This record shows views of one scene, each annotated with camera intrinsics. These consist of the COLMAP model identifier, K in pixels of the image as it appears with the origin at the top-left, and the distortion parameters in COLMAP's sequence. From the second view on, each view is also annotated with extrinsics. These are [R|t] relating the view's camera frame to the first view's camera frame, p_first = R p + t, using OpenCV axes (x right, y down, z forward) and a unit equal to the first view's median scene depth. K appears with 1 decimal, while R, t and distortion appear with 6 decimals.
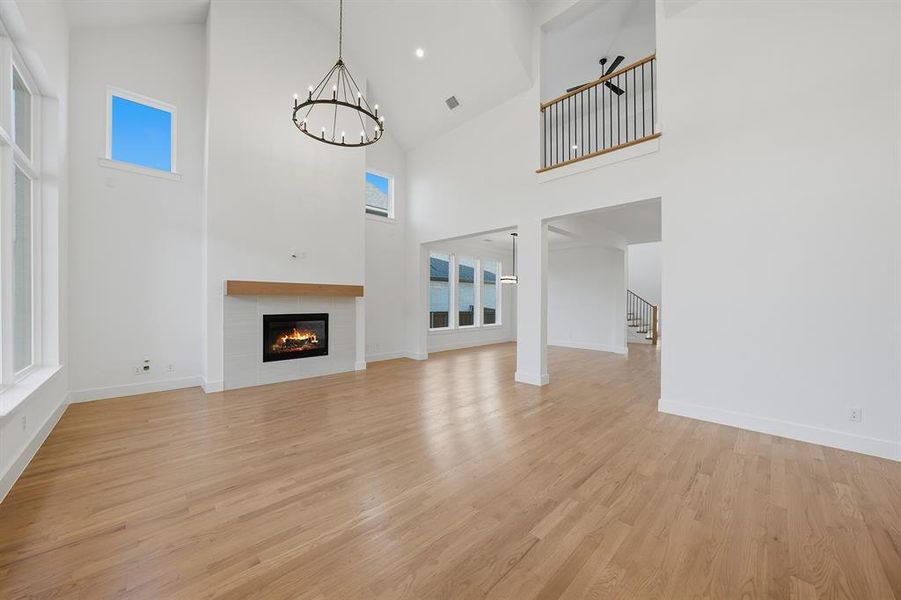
lens RADIAL K [[320.9, 0, 450.5], [0, 320.9, 300.0], [0, 0, 1]] dist [0.000398, 0.000130]
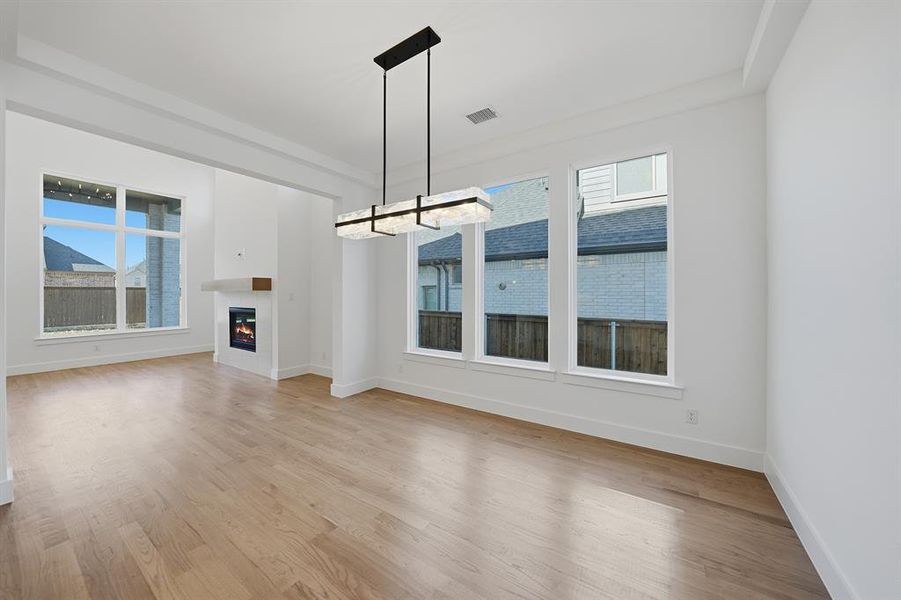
lens RADIAL K [[320.9, 0, 450.5], [0, 320.9, 300.0], [0, 0, 1]] dist [0.000398, 0.000130]
pose [[0.204149, 0.009915, -0.978890, 0.417542], [0.000414, 0.999948, 0.010215, 0.002428], [0.978940, -0.002490, 0.204134, 0.840865]]
